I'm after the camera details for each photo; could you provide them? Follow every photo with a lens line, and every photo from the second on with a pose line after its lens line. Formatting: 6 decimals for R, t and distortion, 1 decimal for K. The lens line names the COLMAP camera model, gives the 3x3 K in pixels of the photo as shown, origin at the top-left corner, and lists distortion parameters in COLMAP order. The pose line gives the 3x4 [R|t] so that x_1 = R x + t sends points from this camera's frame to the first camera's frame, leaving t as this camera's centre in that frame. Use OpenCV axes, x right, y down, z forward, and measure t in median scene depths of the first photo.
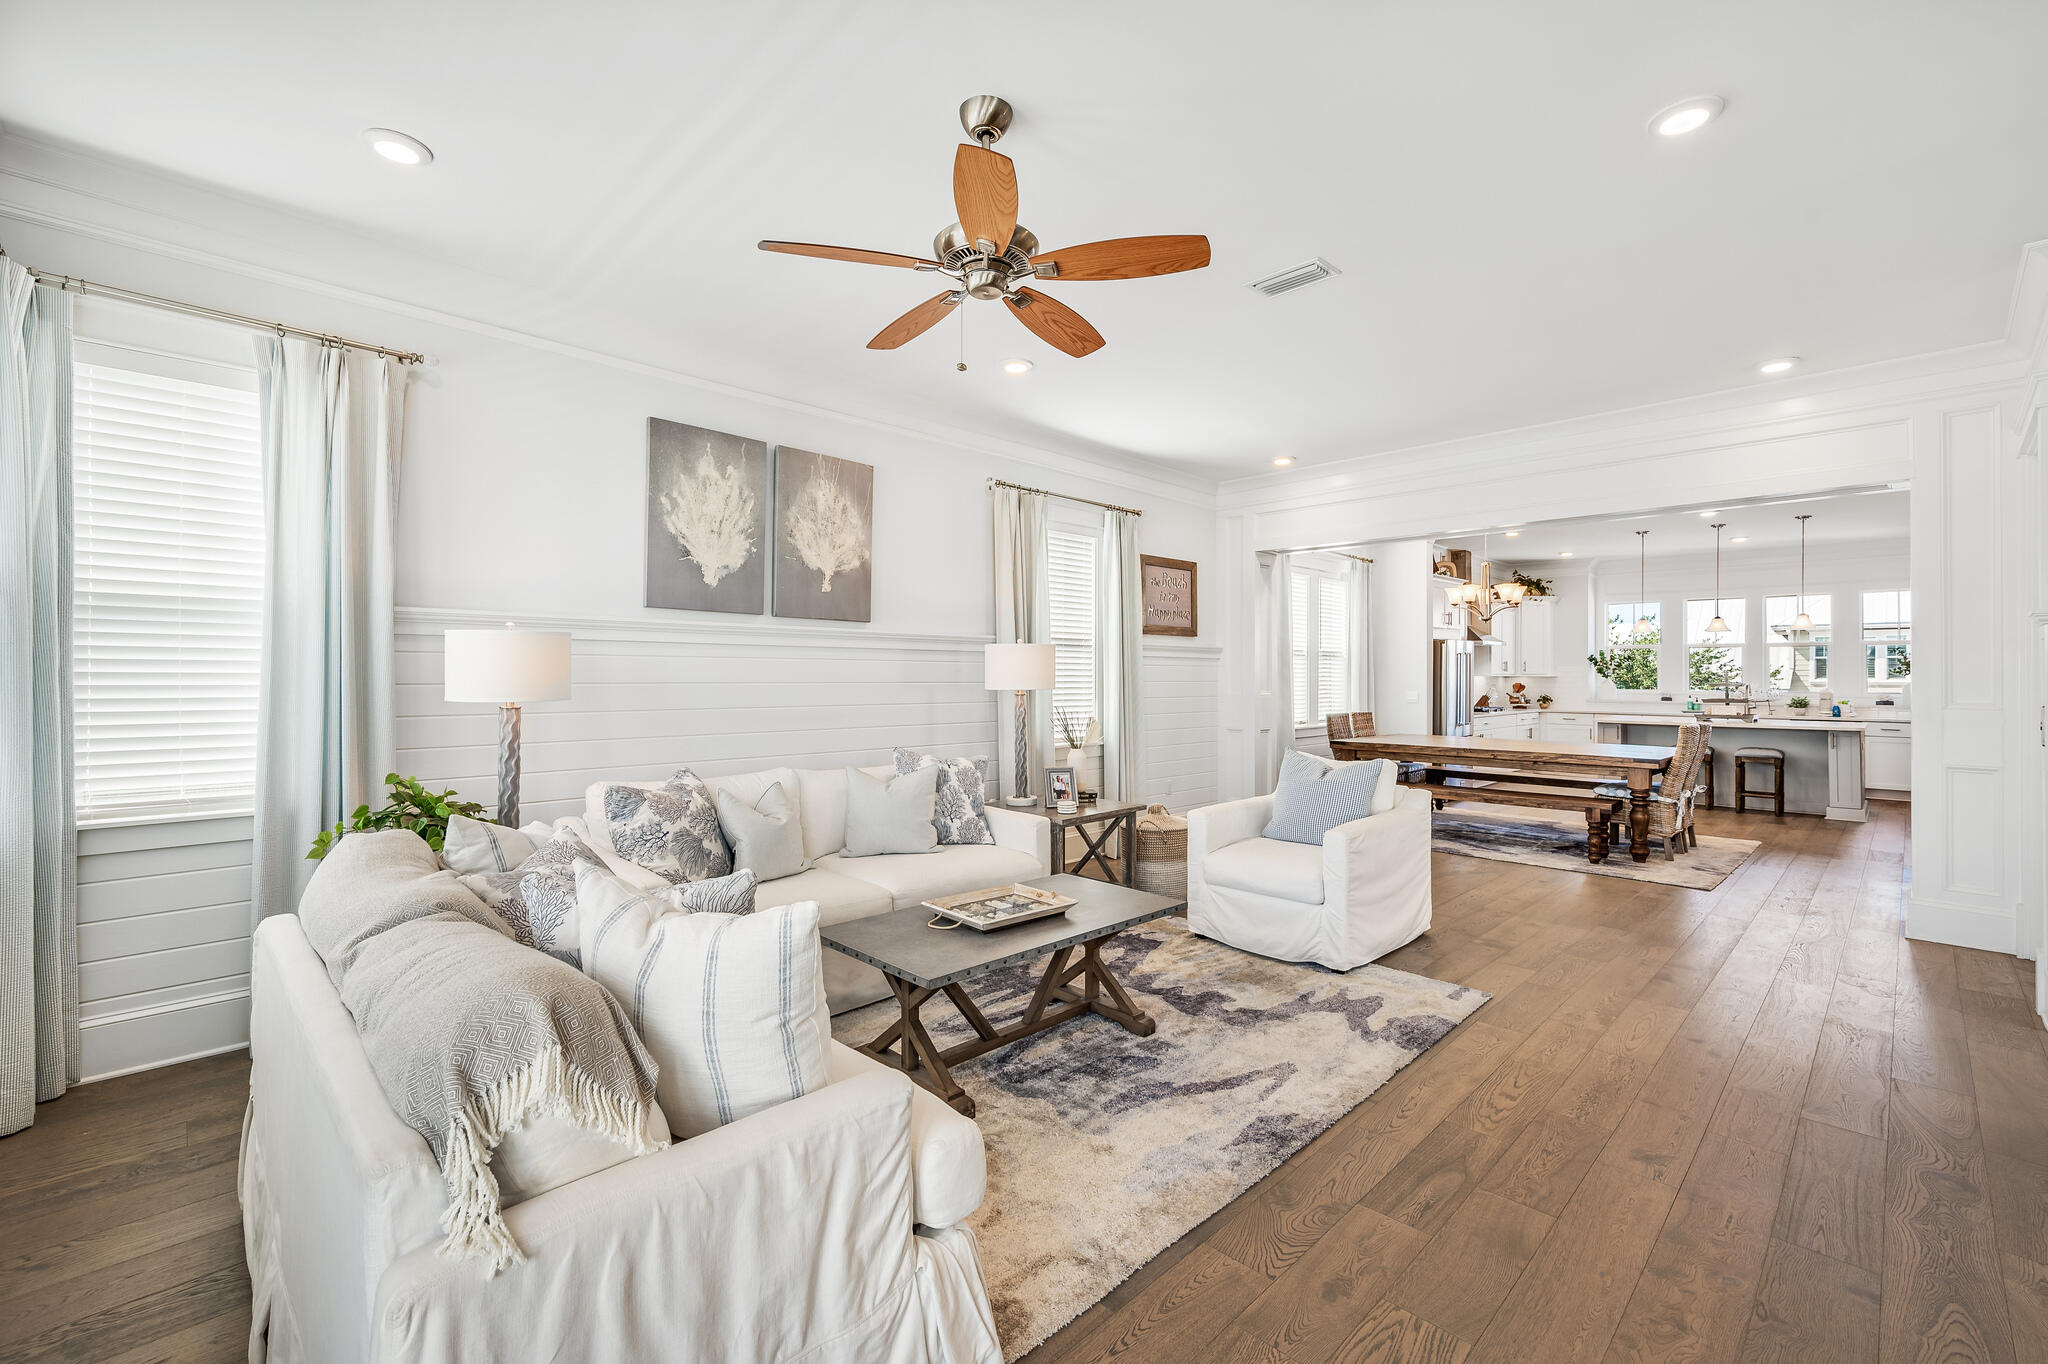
lens RADIAL K [[840.3, 0, 1028.9], [0, 840.3, 671.2], [0, 0, 1]] dist [-0.001503, -0.000481]
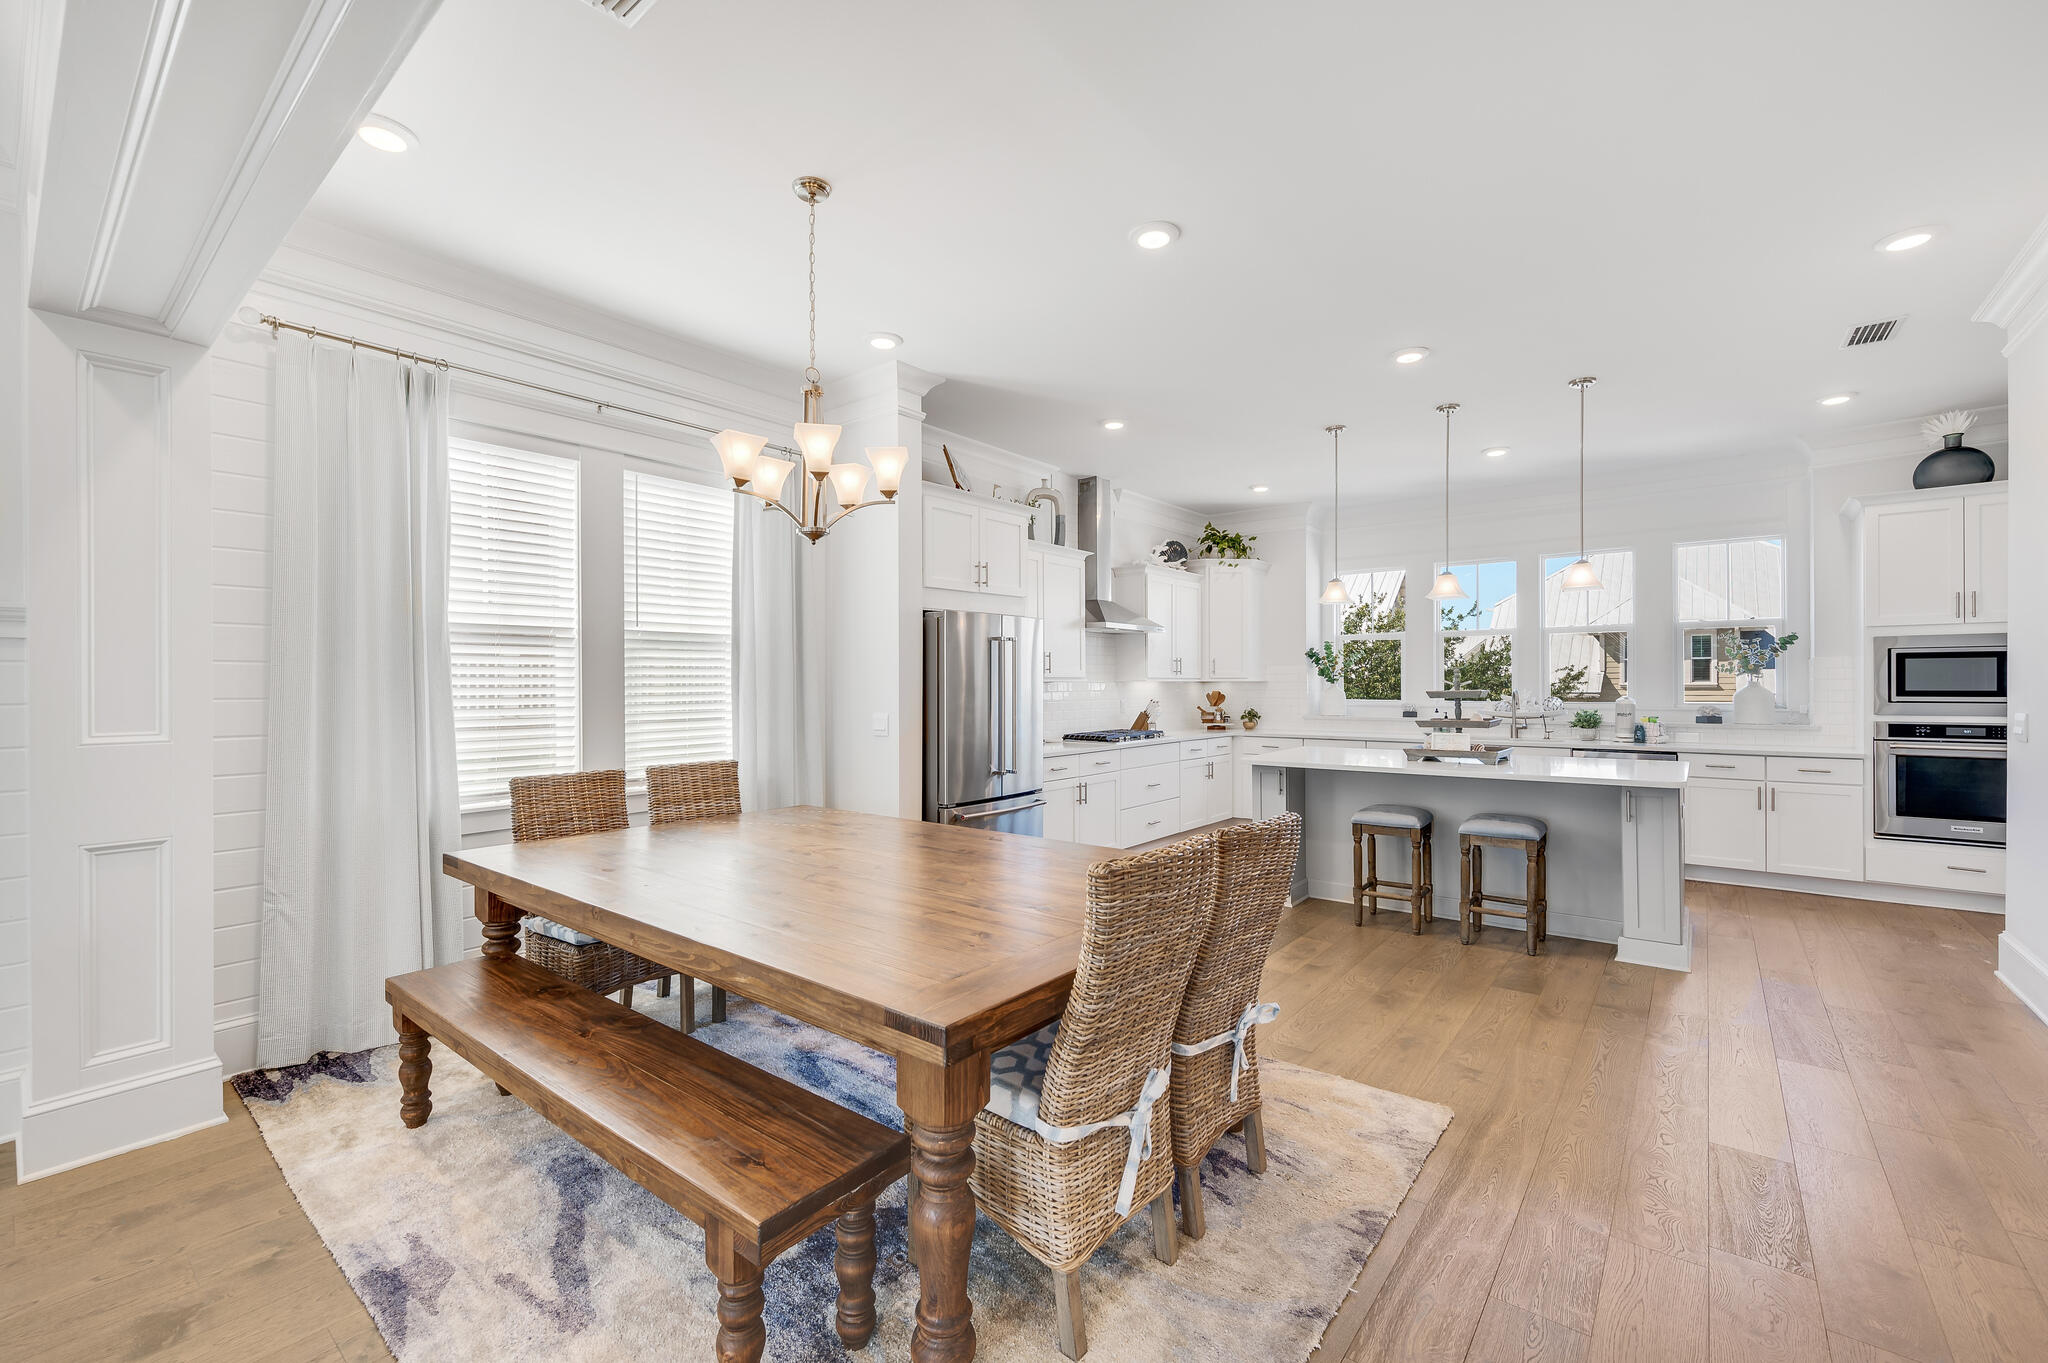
lens RADIAL K [[840.3, 0, 1020.1], [0, 840.3, 691.0], [0, 0, 1]] dist [-0.001503, -0.000481]
pose [[0.992071, -0.009466, 0.125320, 0.415975], [0.007952, 0.999889, 0.012582, 0.004815], [-0.125425, -0.011486, 0.992037, 0.427121]]
